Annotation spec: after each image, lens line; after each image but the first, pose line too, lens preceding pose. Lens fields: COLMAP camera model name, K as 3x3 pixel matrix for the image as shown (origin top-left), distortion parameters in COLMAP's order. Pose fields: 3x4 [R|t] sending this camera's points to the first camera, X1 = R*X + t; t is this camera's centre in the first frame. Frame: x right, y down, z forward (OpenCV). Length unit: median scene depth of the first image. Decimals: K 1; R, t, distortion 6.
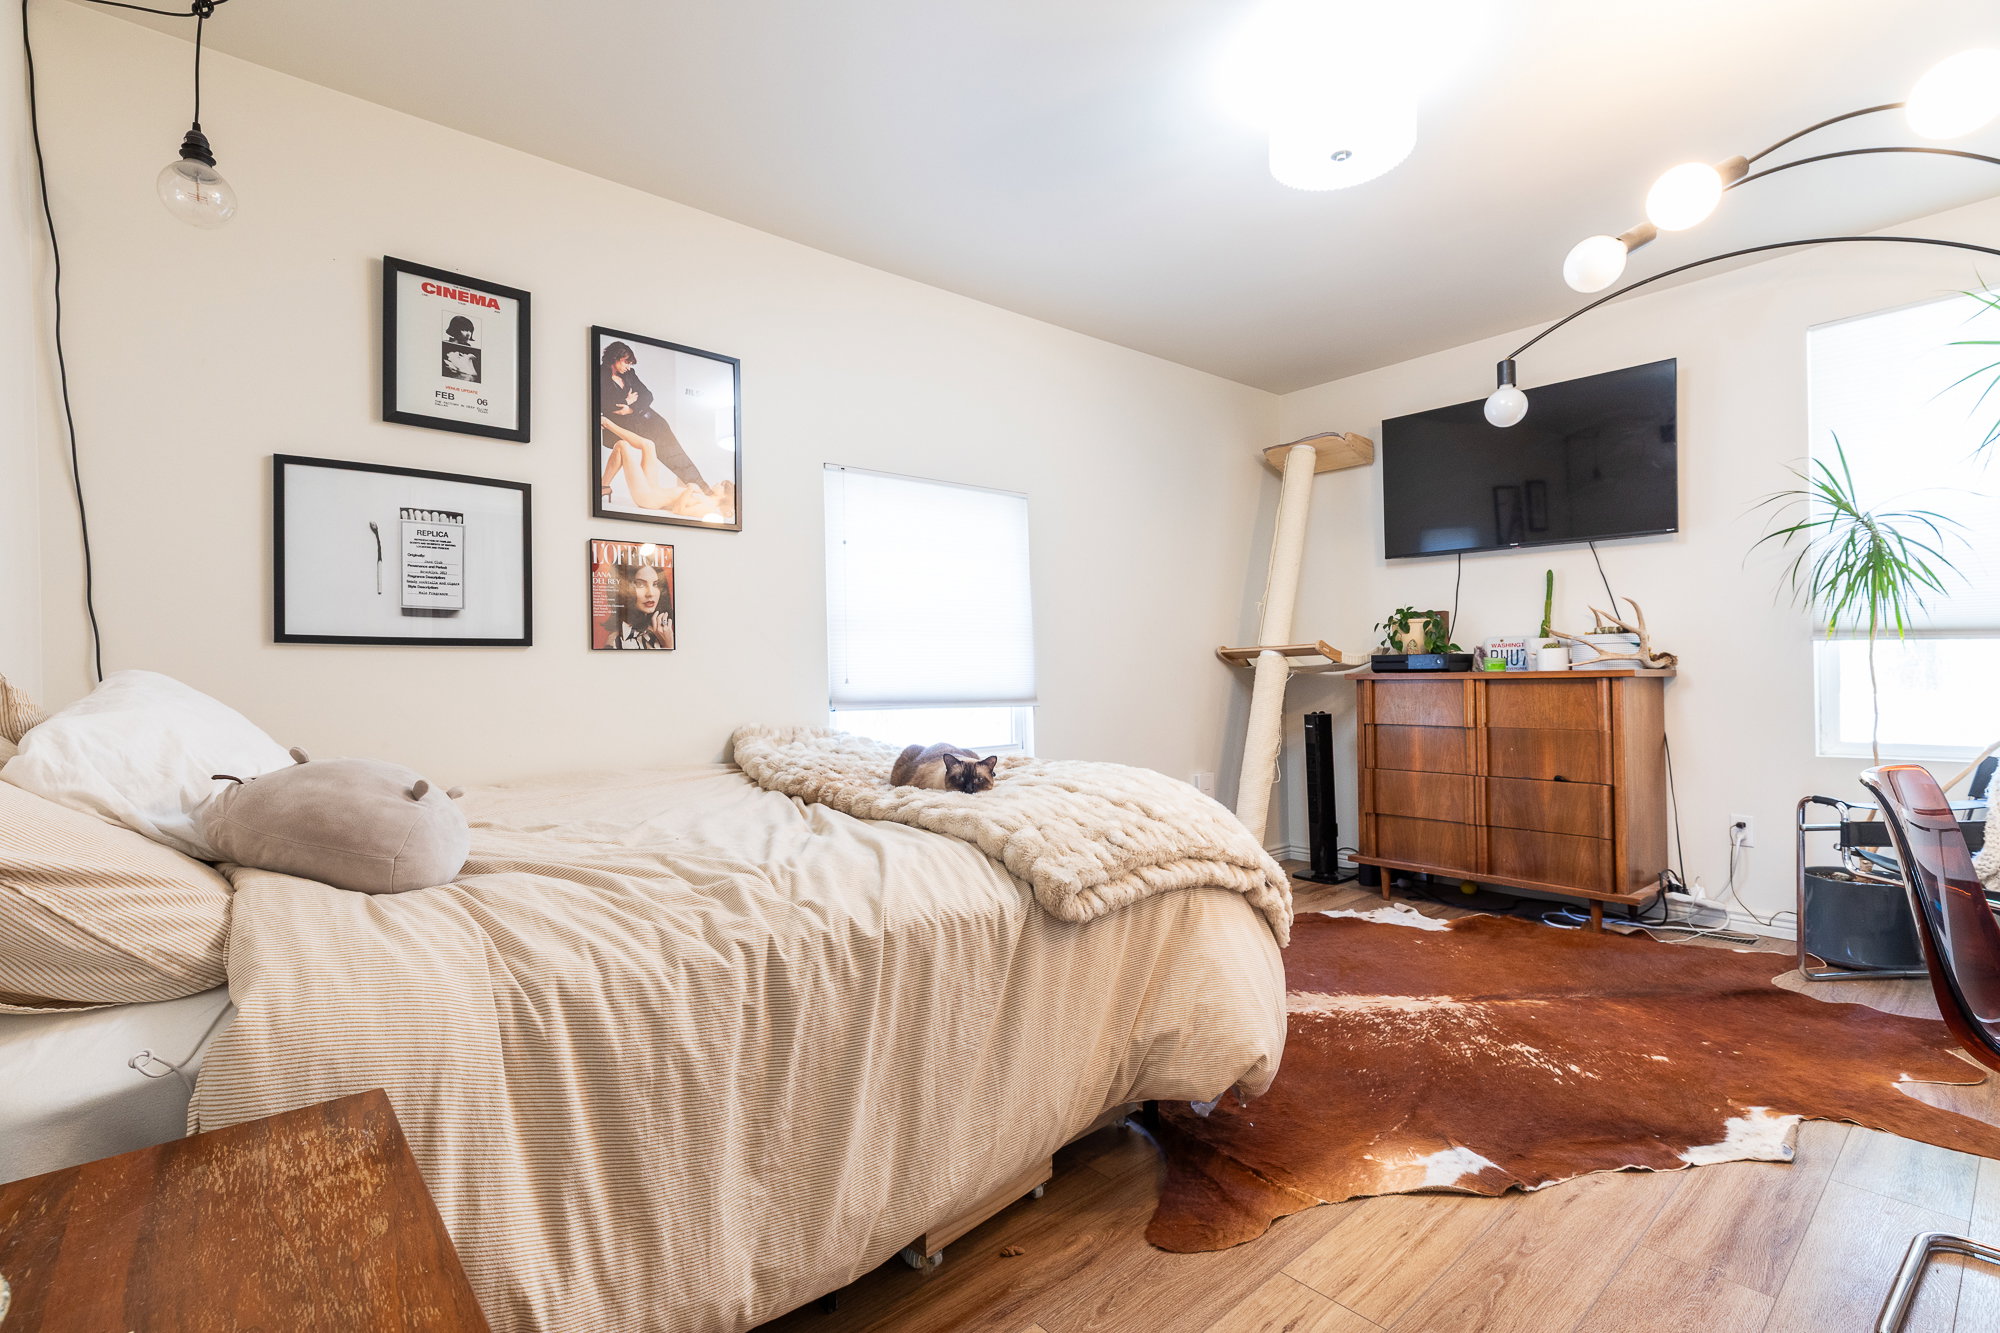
lens RADIAL K [[906.7, 0, 981.9], [0, 906.7, 672.0], [0, 0, 1]] dist [0.004294, 0.000502]
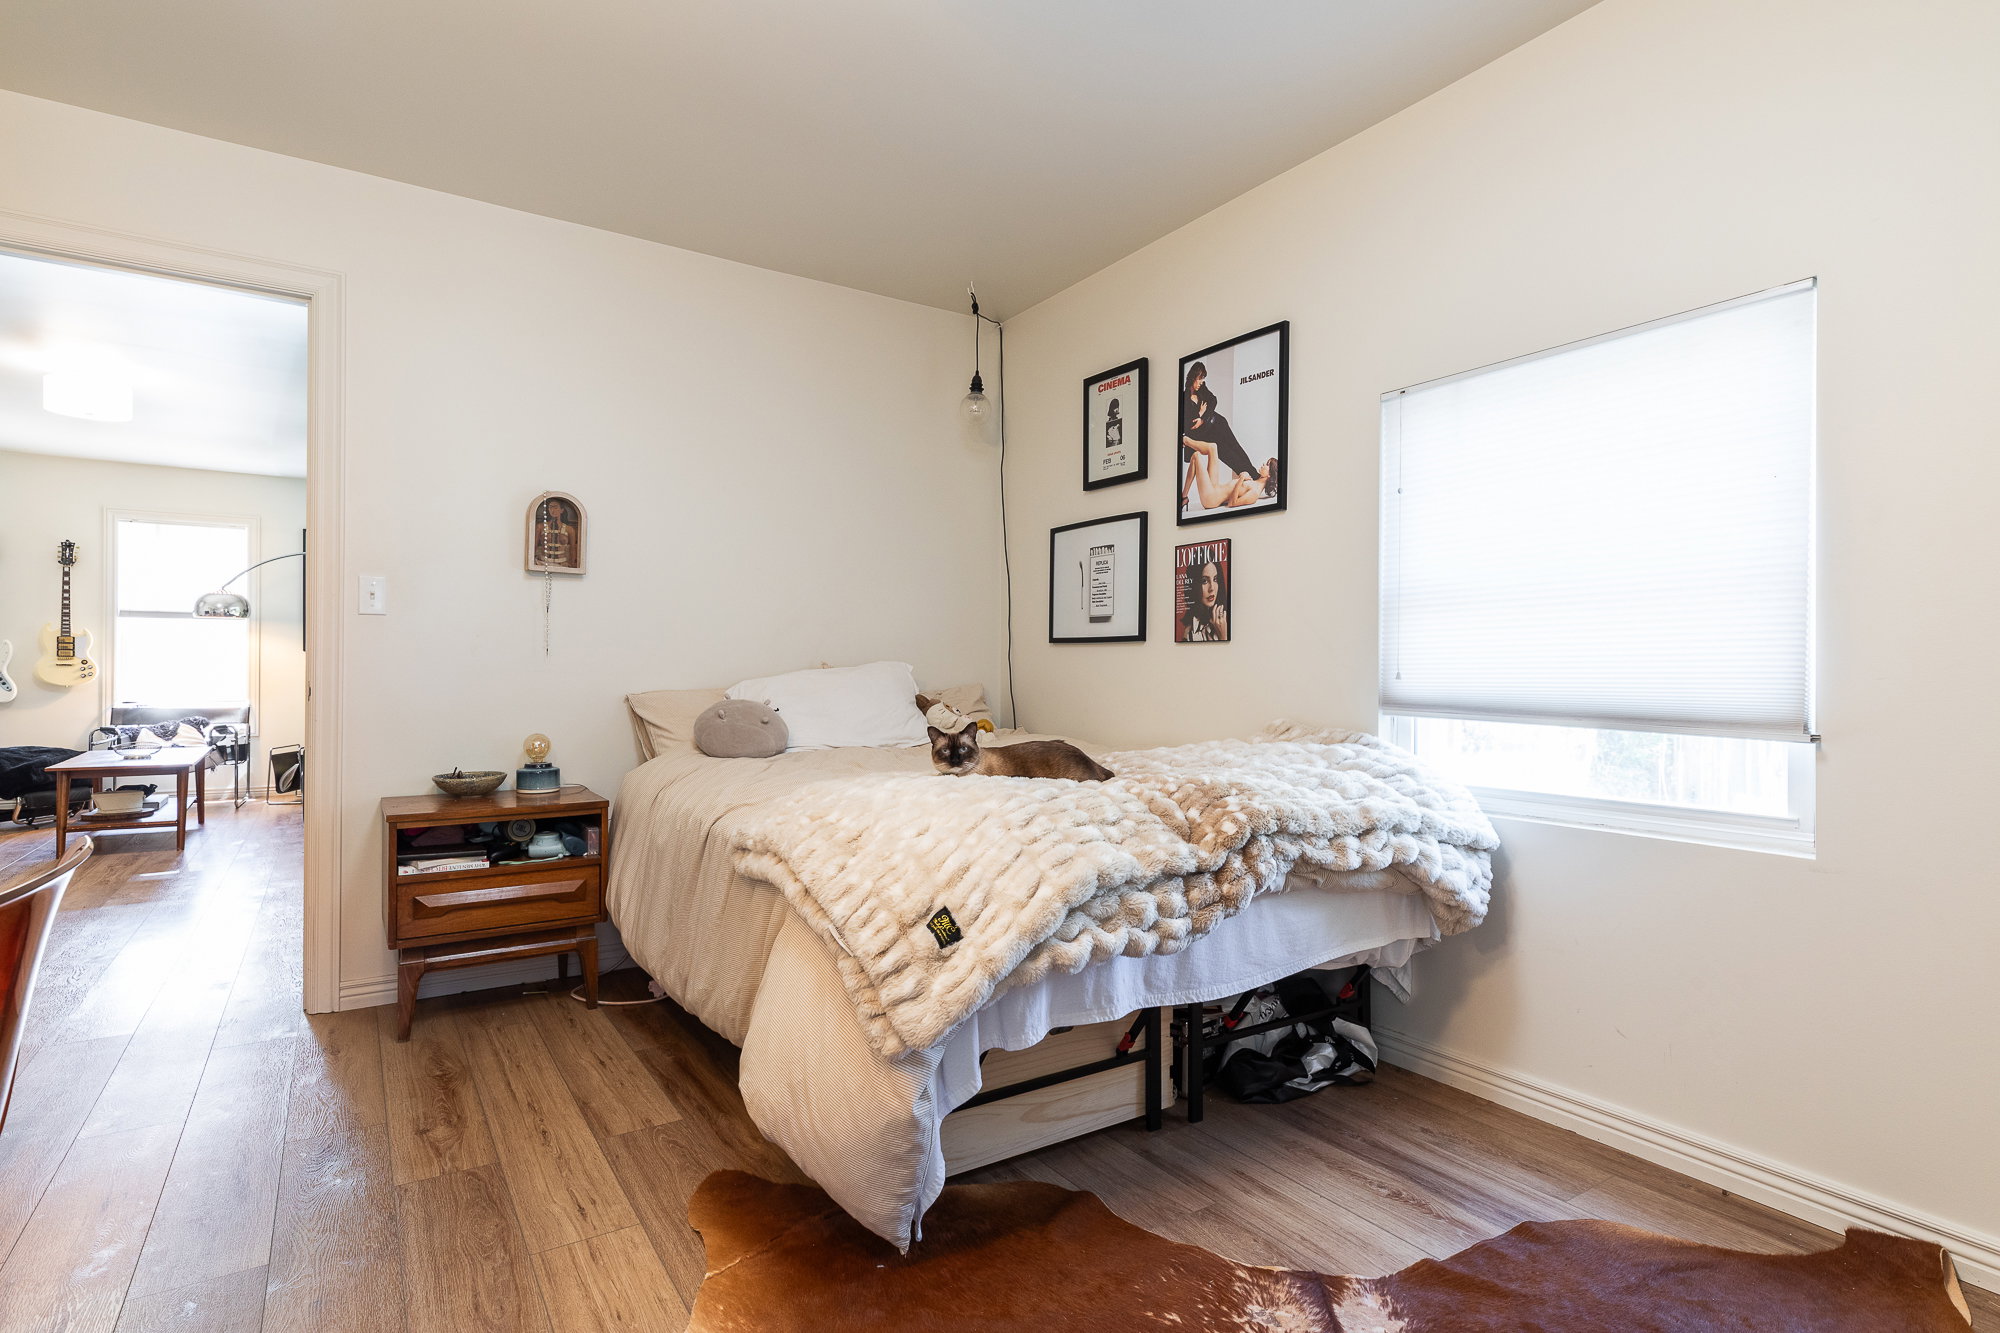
lens RADIAL K [[992.5, 0, 1011.9], [0, 992.5, 676.9], [0, 0, 1]] dist [-0.000974, 0.000918]
pose [[-0.106376, 0.024629, -0.994021, 0.838680], [0.003357, 0.999696, 0.024411, -0.012163], [0.994320, -0.000740, -0.106426, 0.911844]]
